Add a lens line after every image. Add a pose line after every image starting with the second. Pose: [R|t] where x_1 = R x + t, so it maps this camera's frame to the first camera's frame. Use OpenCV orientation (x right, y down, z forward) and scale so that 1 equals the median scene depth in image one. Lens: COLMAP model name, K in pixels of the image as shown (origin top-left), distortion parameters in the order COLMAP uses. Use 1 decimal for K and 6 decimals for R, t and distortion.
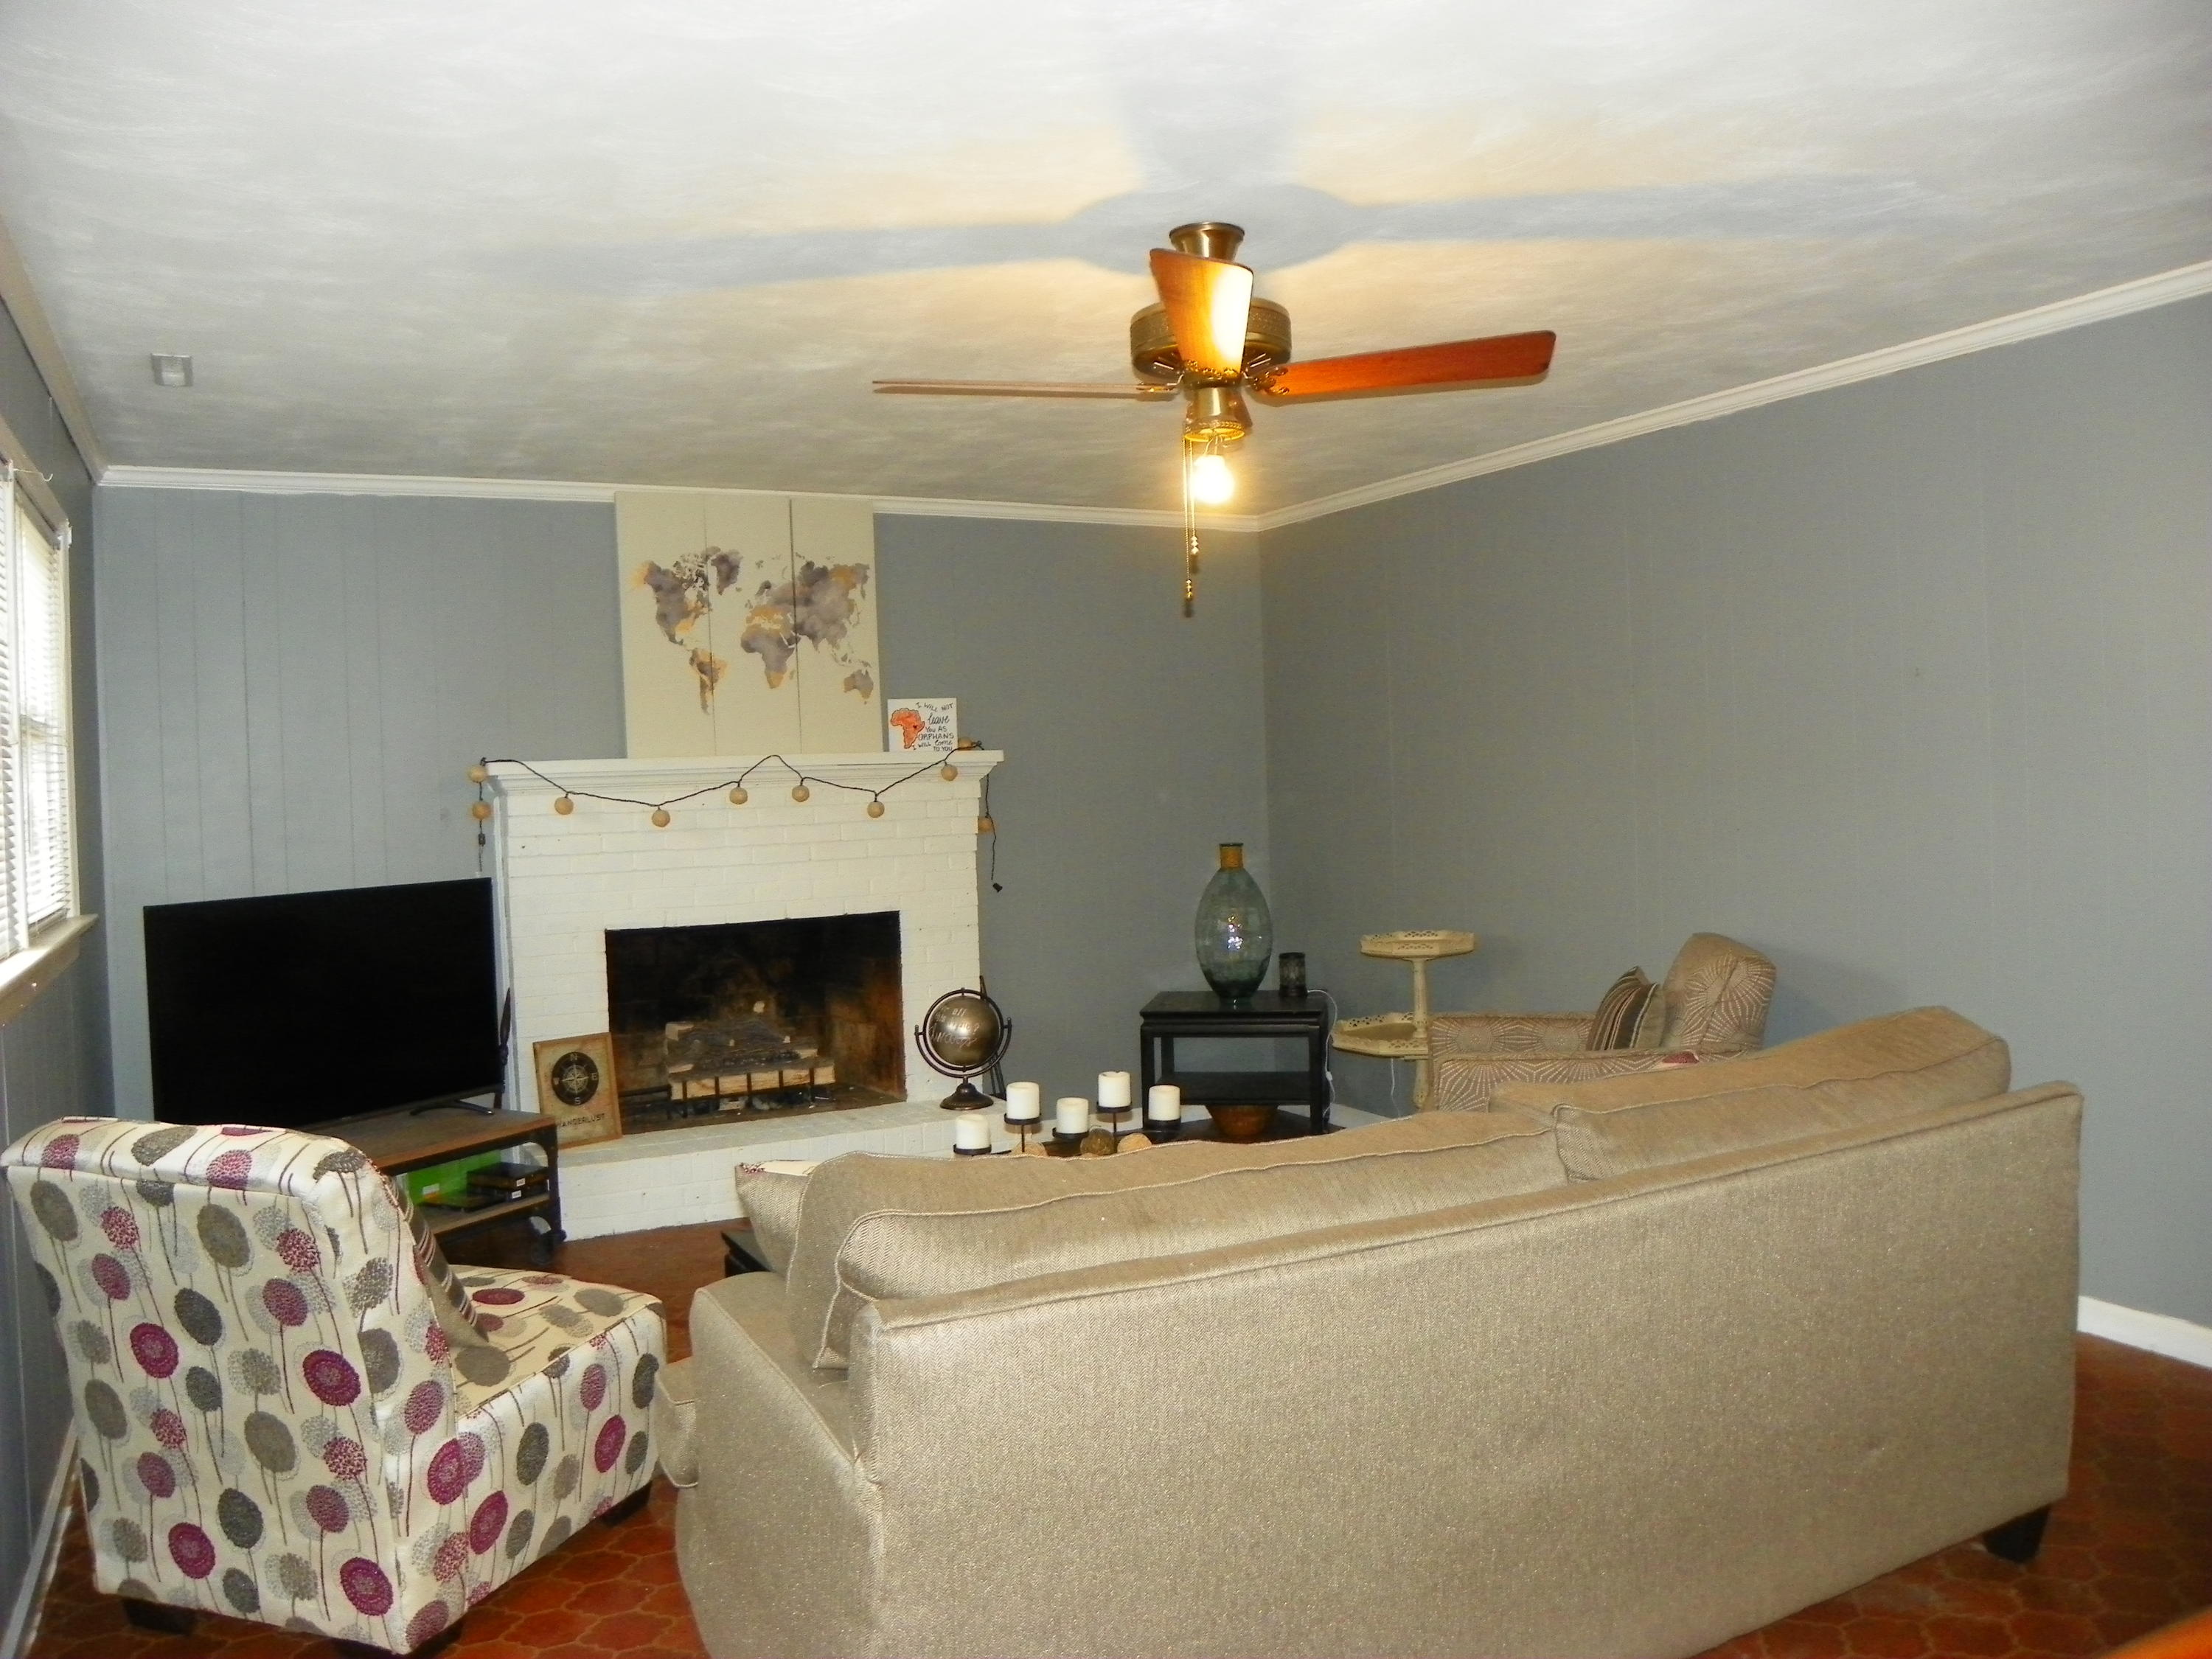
lens RADIAL K [[1702.5, 0, 1096.6], [0, 1702.5, 840.3], [0, 0, 1]] dist [-0.062871, 0.012516]
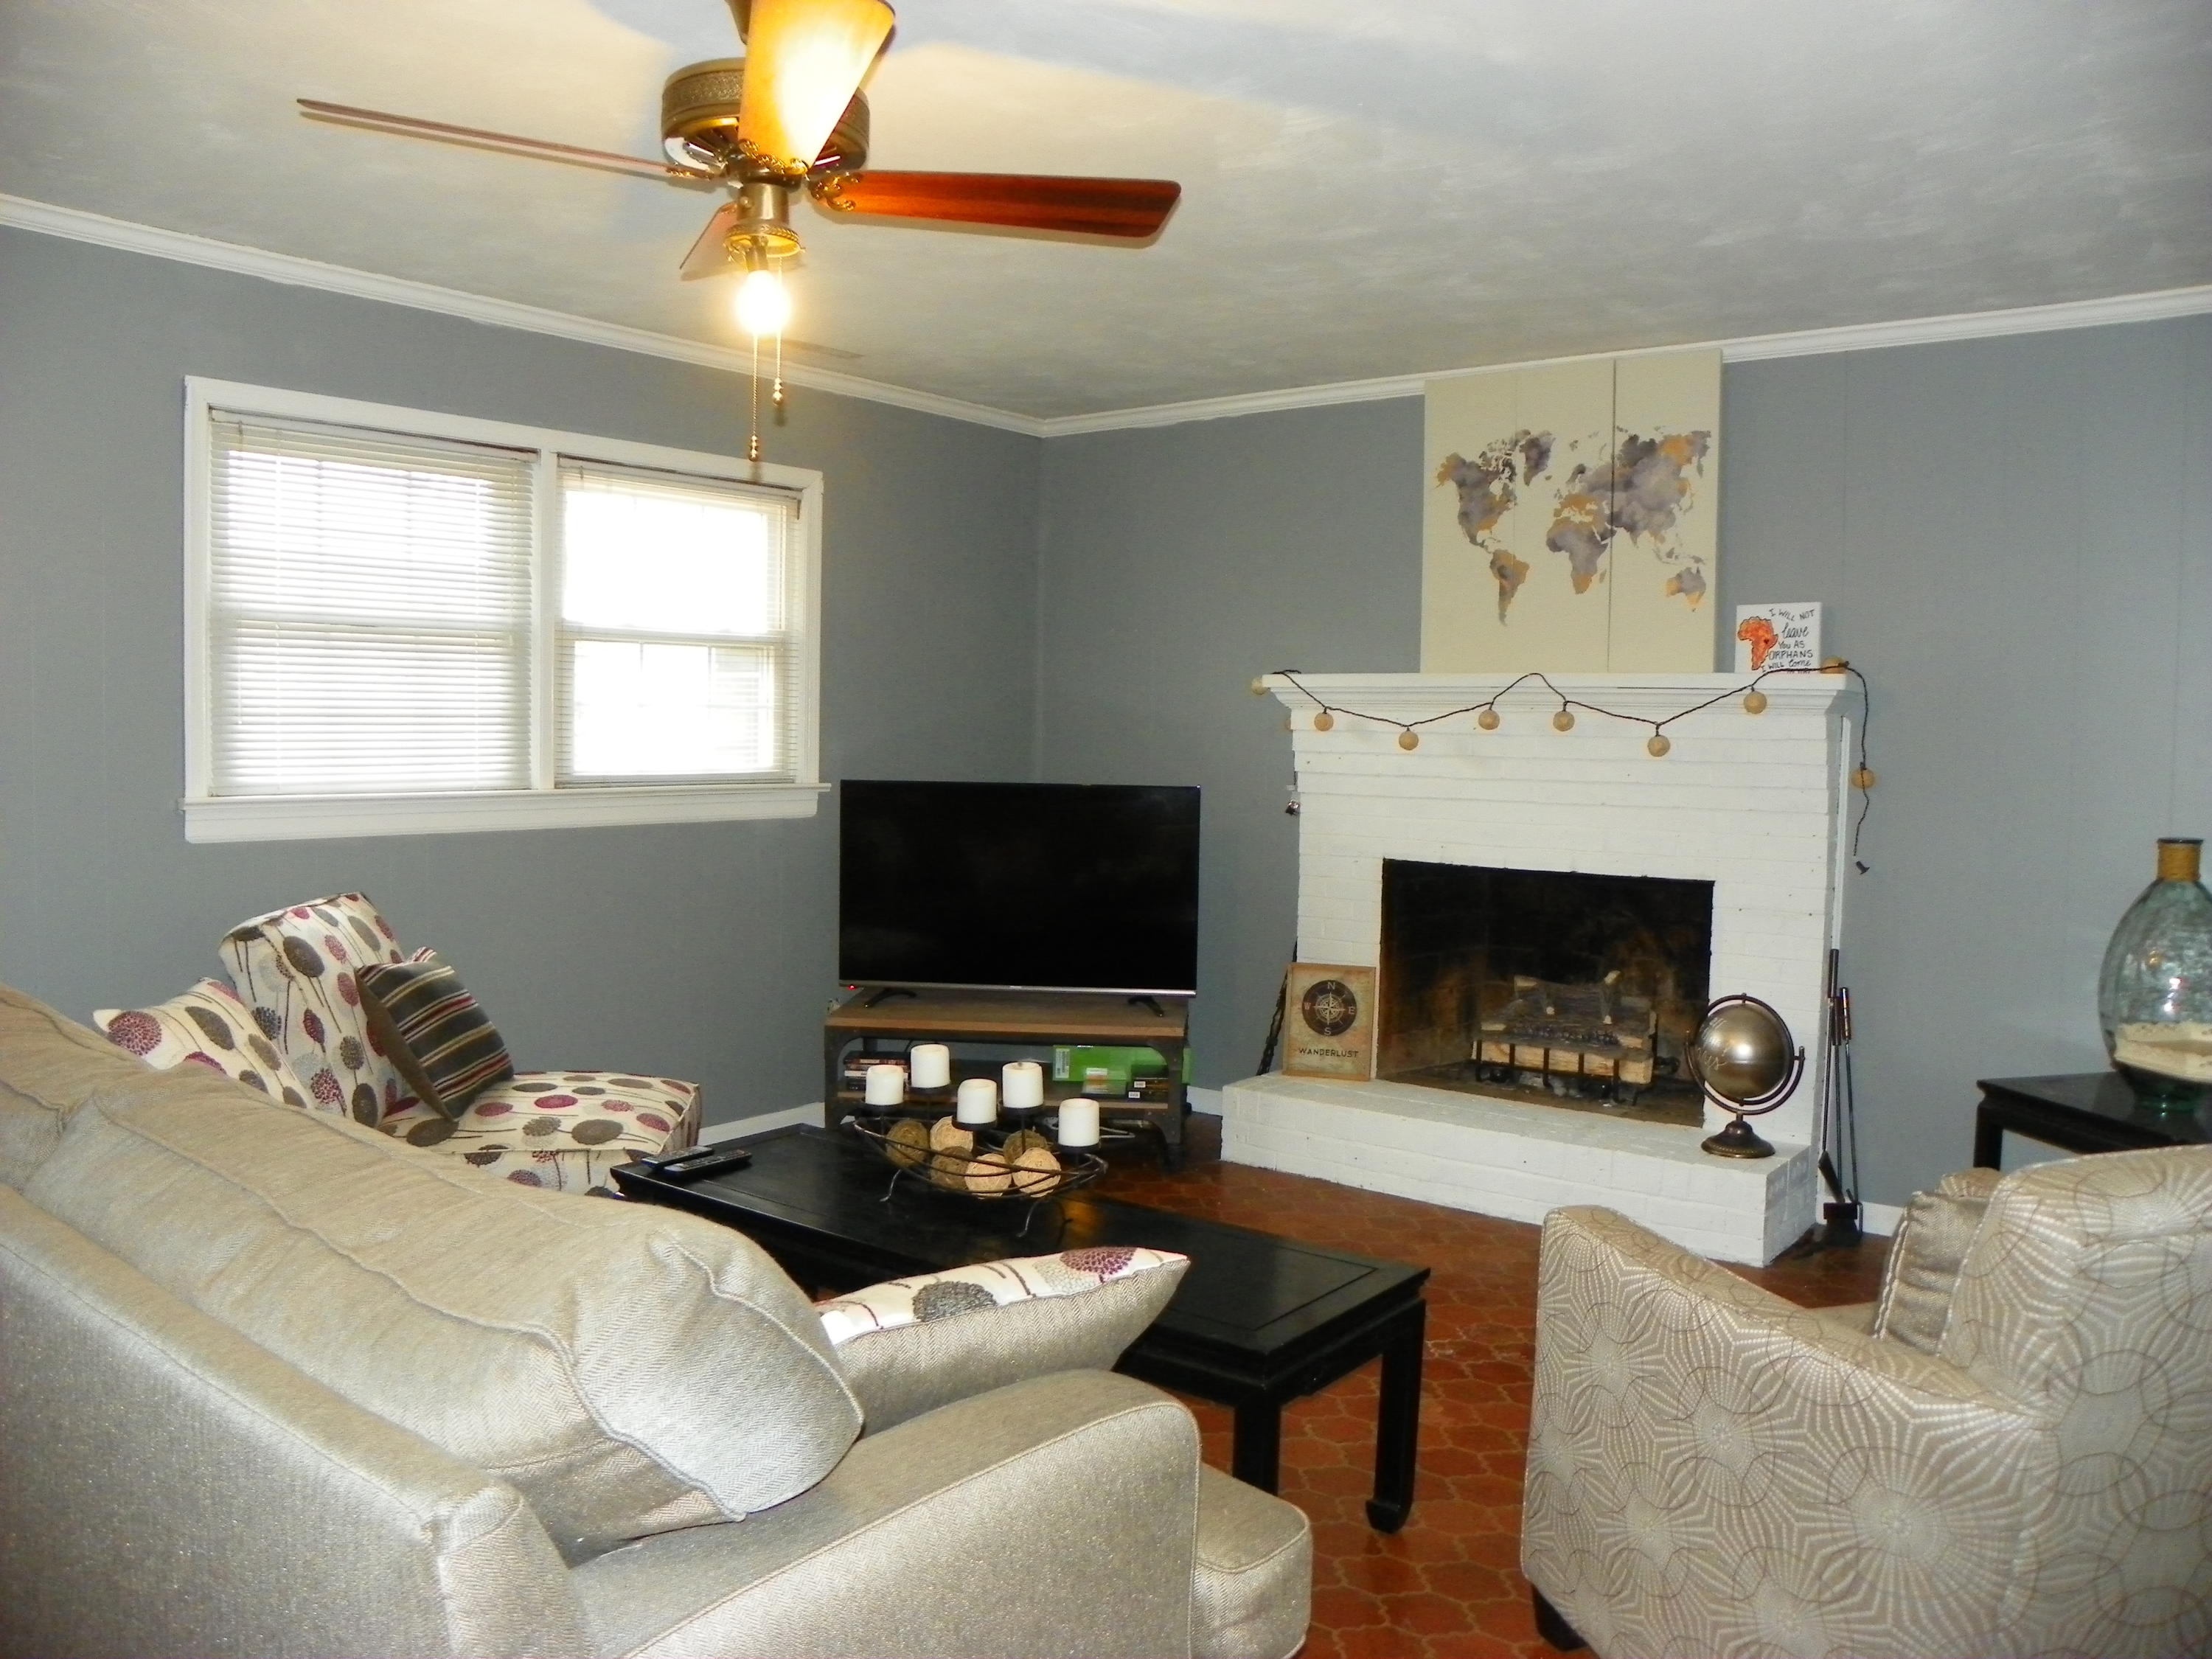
lens RADIAL K [[1702.5, 0, 1101.9], [0, 1702.5, 815.4], [0, 0, 1]] dist [-0.062871, 0.012516]
pose [[0.440360, 0.087160, -0.893581, 0.454178], [-0.065397, 0.995747, 0.064897, -0.019937], [0.895436, 0.029860, 0.444187, 0.425923]]
